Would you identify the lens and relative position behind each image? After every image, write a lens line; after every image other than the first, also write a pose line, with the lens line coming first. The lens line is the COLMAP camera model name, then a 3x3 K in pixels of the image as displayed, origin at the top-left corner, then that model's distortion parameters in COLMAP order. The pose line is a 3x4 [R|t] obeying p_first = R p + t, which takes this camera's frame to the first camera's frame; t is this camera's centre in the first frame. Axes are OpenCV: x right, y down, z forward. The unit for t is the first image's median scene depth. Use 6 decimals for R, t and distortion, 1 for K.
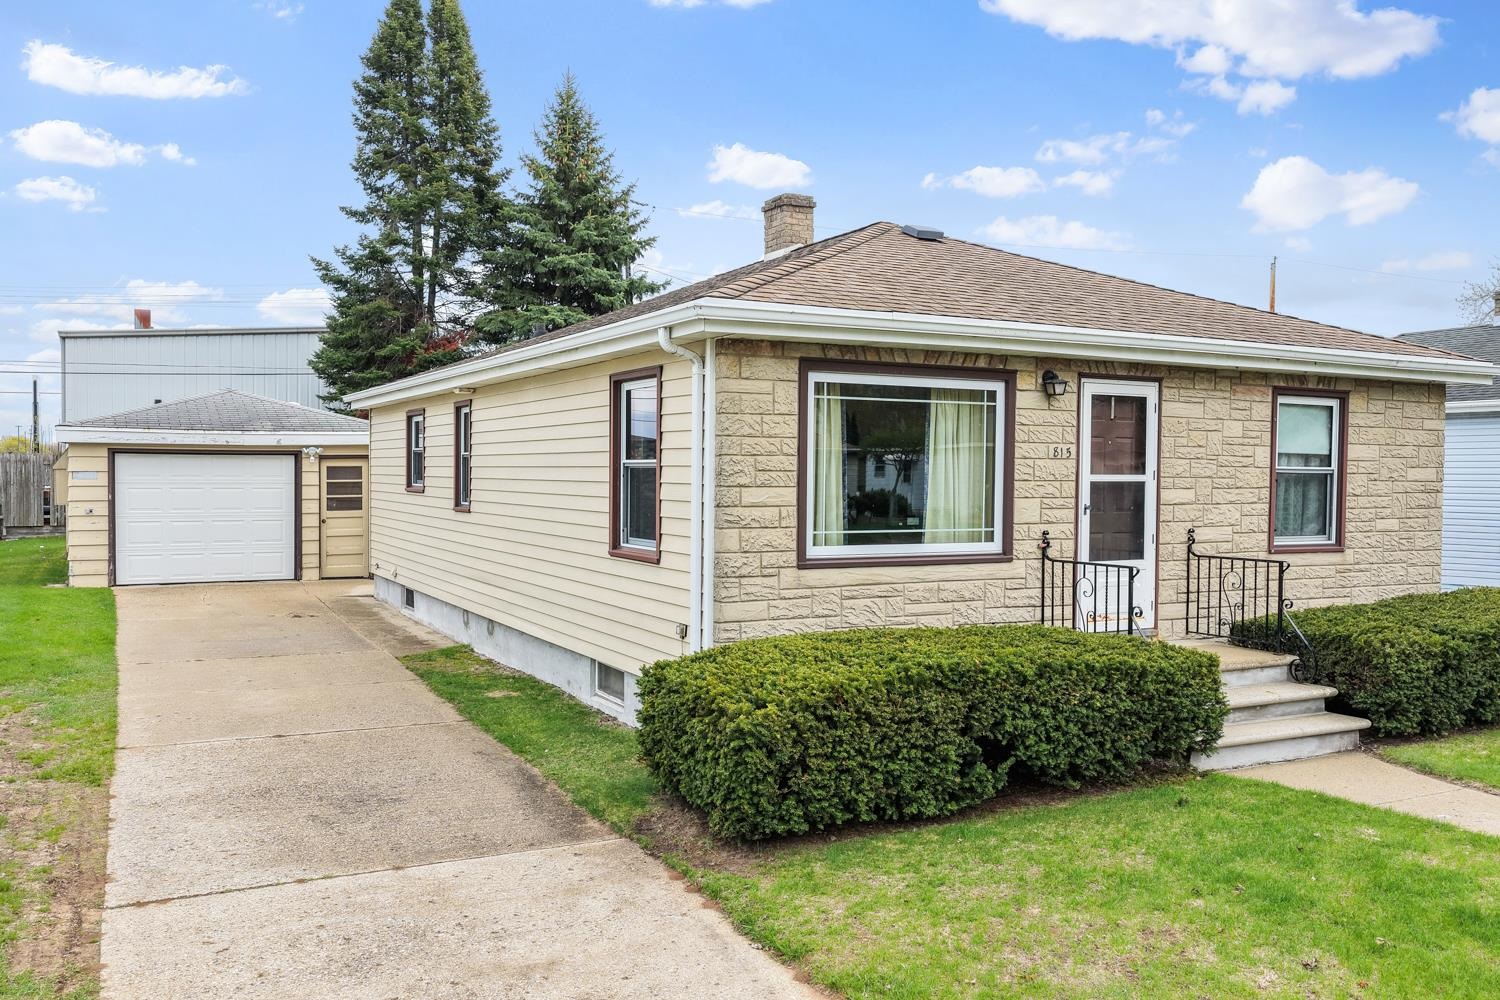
lens RADIAL K [[1275.0, 0, 743.3], [0, 1275.0, 495.8], [0, 0, 1]] dist [0.006628, 0.011516]
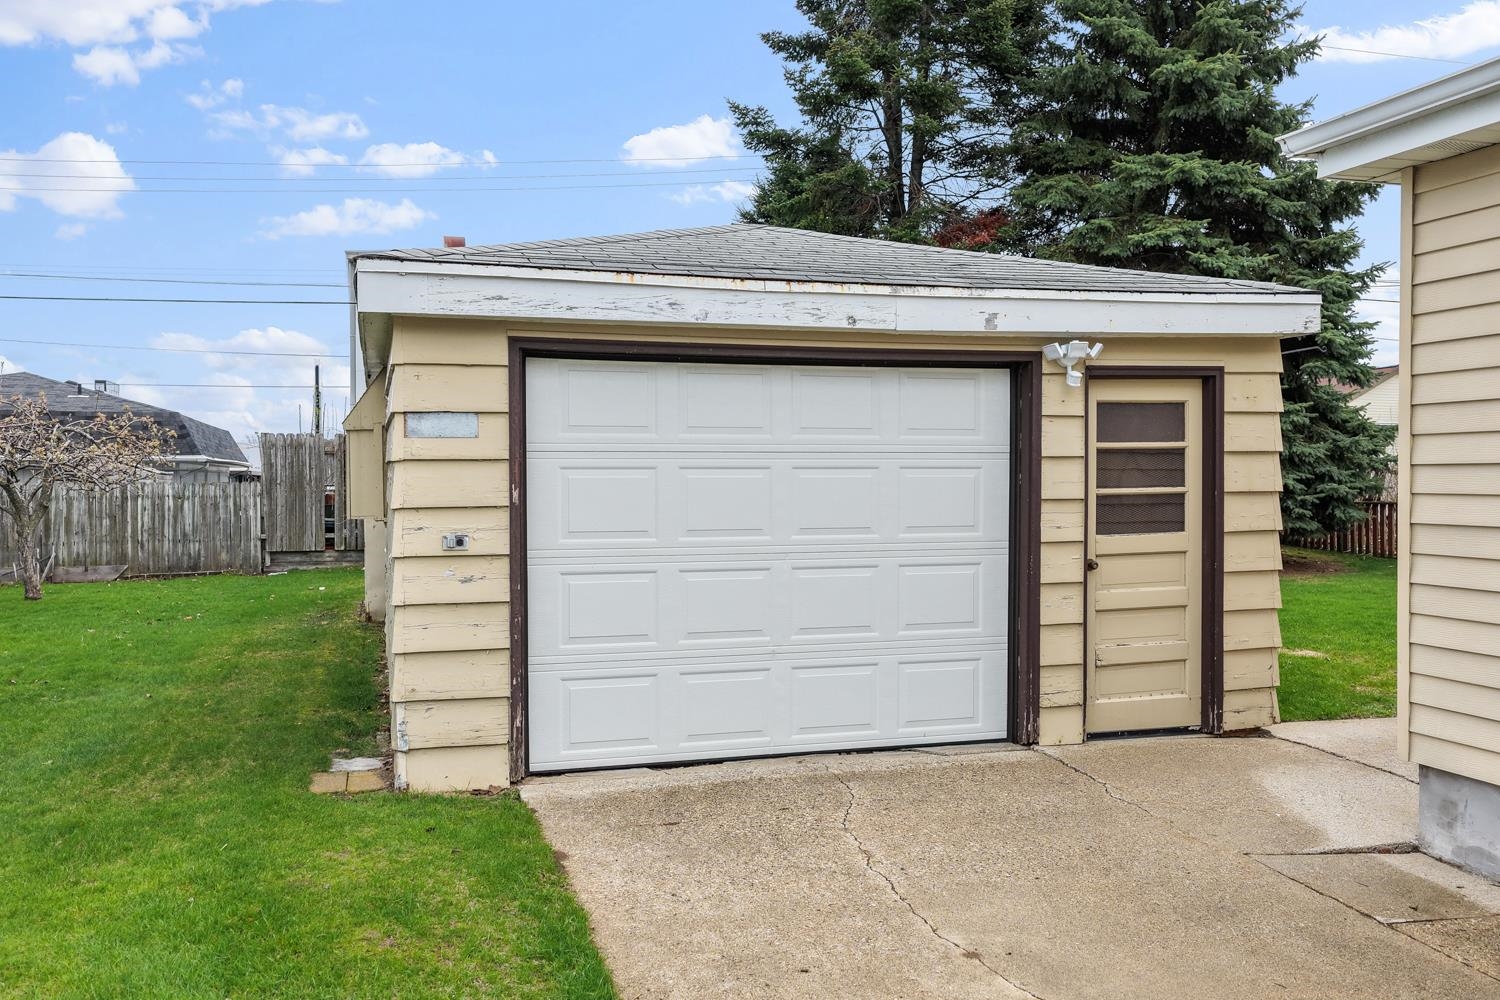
lens RADIAL K [[1275.0, 0, 748.8], [0, 1275.0, 493.4], [0, 0, 1]] dist [0.006628, 0.011516]
pose [[0.983453, -0.007506, -0.181006, -0.358812], [0.006207, 0.999951, -0.007739, 0.002970], [0.181055, 0.006488, 0.983452, 0.660107]]
